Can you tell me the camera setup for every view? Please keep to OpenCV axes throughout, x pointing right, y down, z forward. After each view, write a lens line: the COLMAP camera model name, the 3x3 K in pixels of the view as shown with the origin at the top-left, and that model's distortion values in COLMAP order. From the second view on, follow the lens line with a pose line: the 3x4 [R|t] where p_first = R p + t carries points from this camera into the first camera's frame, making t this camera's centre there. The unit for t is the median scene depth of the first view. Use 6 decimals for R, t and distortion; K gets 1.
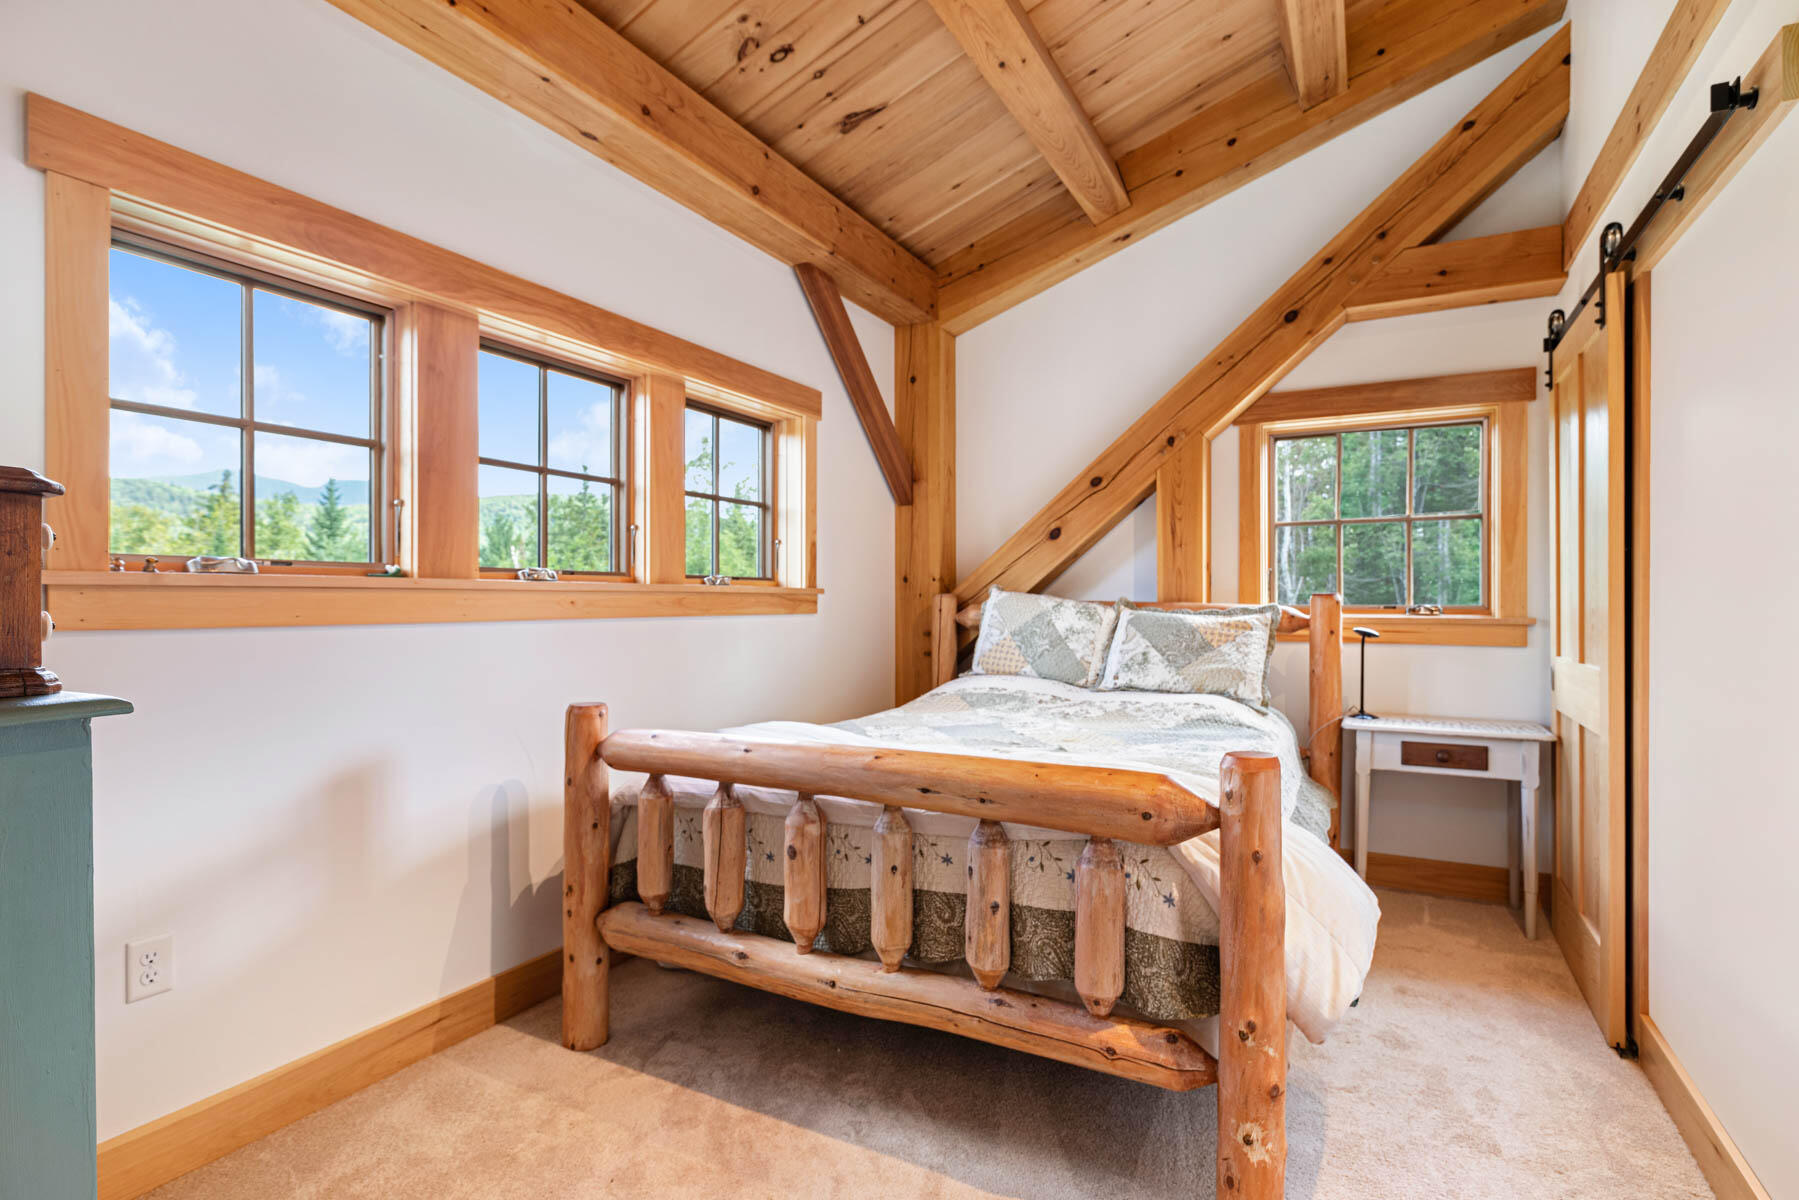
lens RADIAL K [[878.9, 0, 900.1], [0, 878.9, 599.8], [0, 0, 1]] dist [-0.031782, -0.002147]
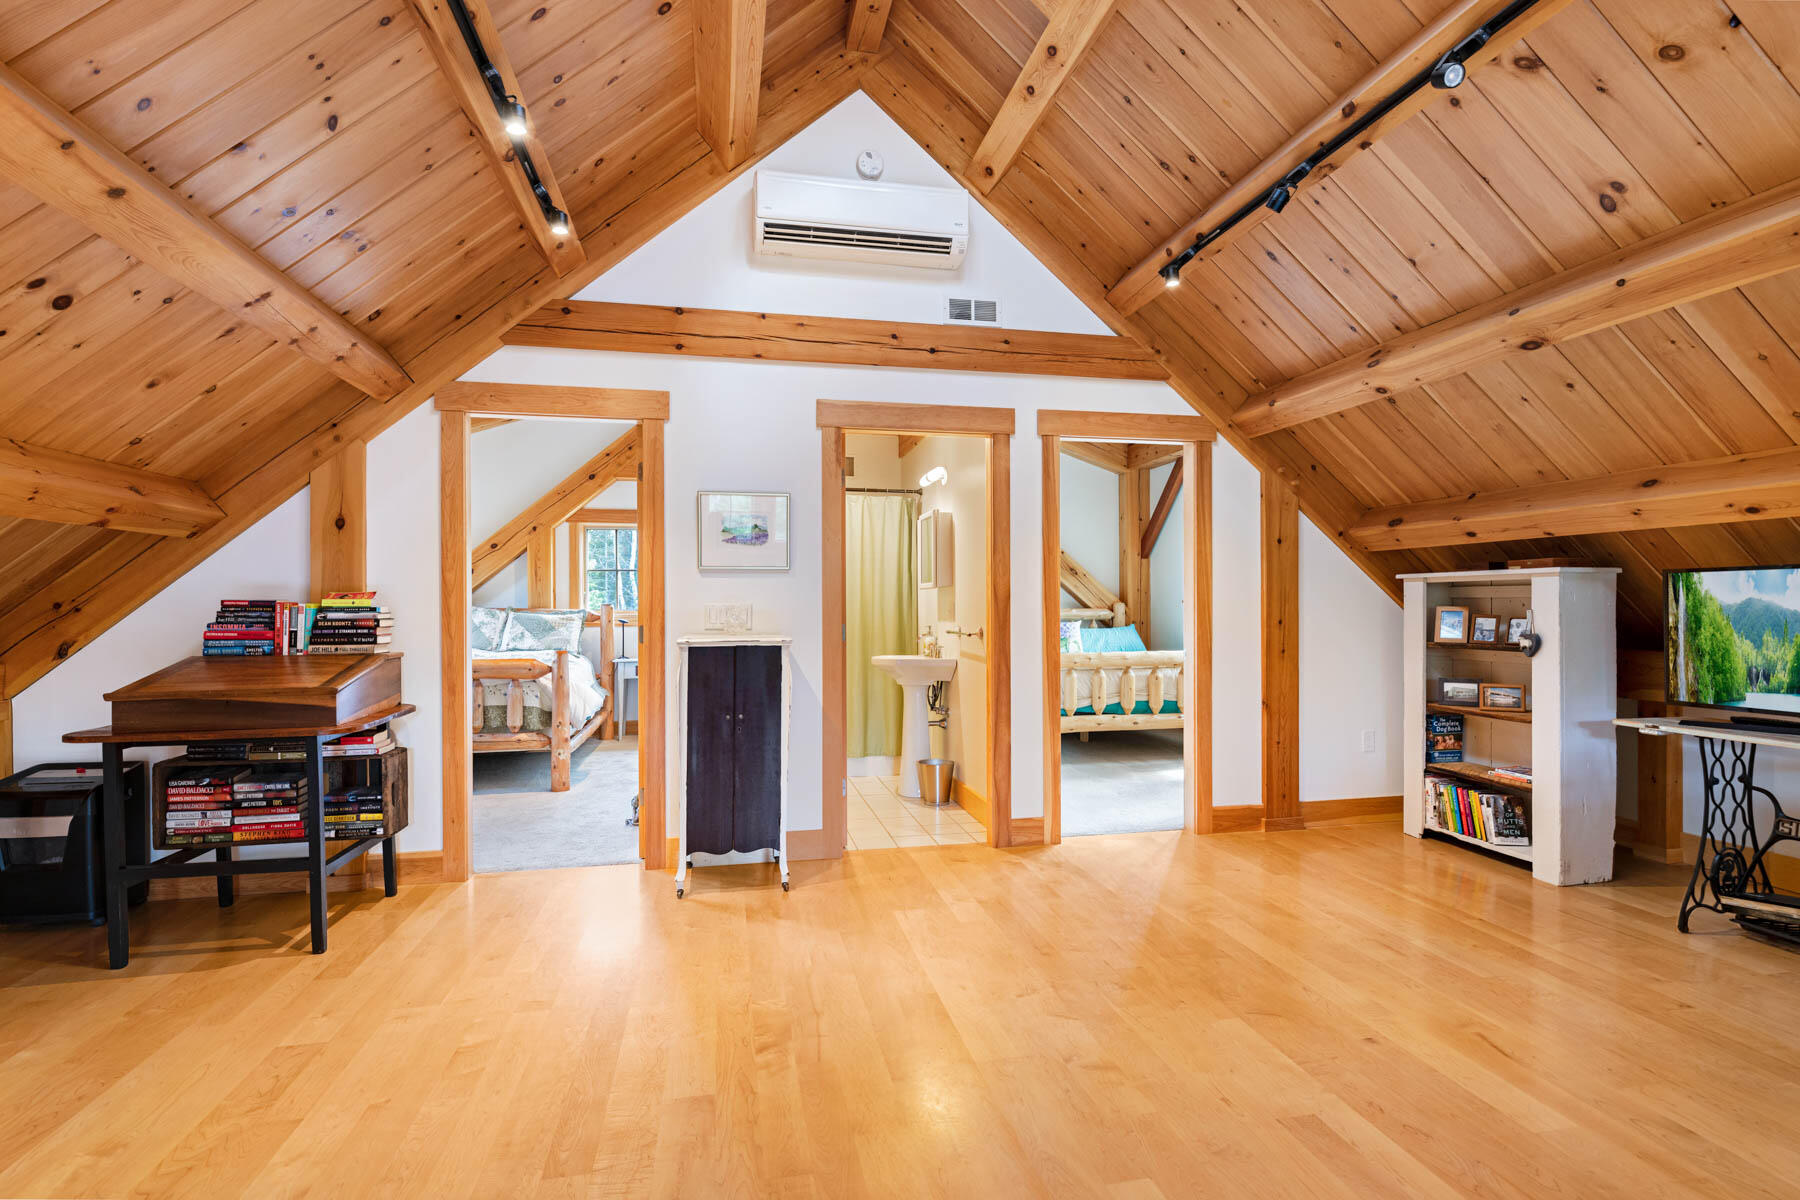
lens RADIAL K [[879.3, 0, 901.5], [0, 879.3, 605.3], [0, 0, 1]] dist [-0.031782, -0.002147]
pose [[0.764090, -0.002989, 0.645103, -0.381294], [0.006606, 0.999973, -0.003192, 0.008393], [-0.645076, 0.006701, 0.764089, -1.199277]]
